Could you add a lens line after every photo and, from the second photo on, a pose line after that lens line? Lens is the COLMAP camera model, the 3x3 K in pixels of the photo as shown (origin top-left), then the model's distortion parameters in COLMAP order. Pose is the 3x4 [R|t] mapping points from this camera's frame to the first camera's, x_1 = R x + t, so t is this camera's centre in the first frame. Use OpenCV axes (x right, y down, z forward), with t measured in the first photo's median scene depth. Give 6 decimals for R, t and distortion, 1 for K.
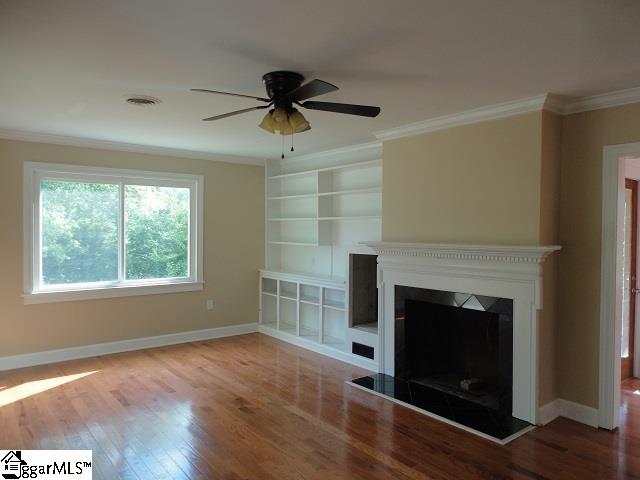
lens RADIAL K [[474.3, 0, 320.2], [0, 474.3, 239.7], [0, 0, 1]] dist [0.004820, 0.010465]
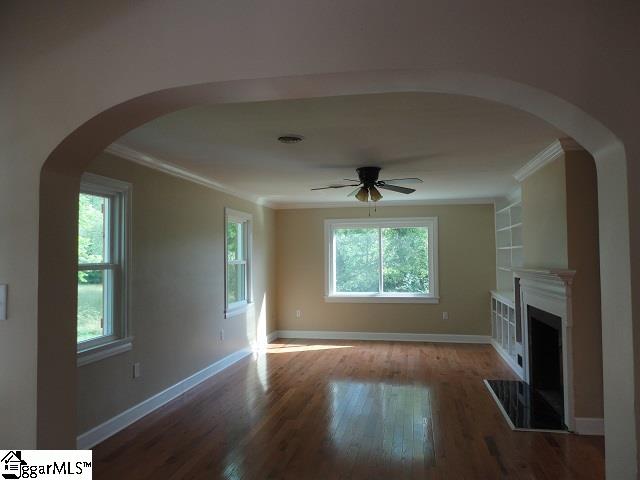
lens RADIAL K [[474.3, 0, 319.4], [0, 474.3, 241.7], [0, 0, 1]] dist [0.004820, 0.010465]
pose [[0.653719, -0.033622, -0.755990, 0.594826], [-0.004640, 0.998816, -0.048433, 0.000521], [0.756723, 0.035170, 0.652789, -0.125206]]
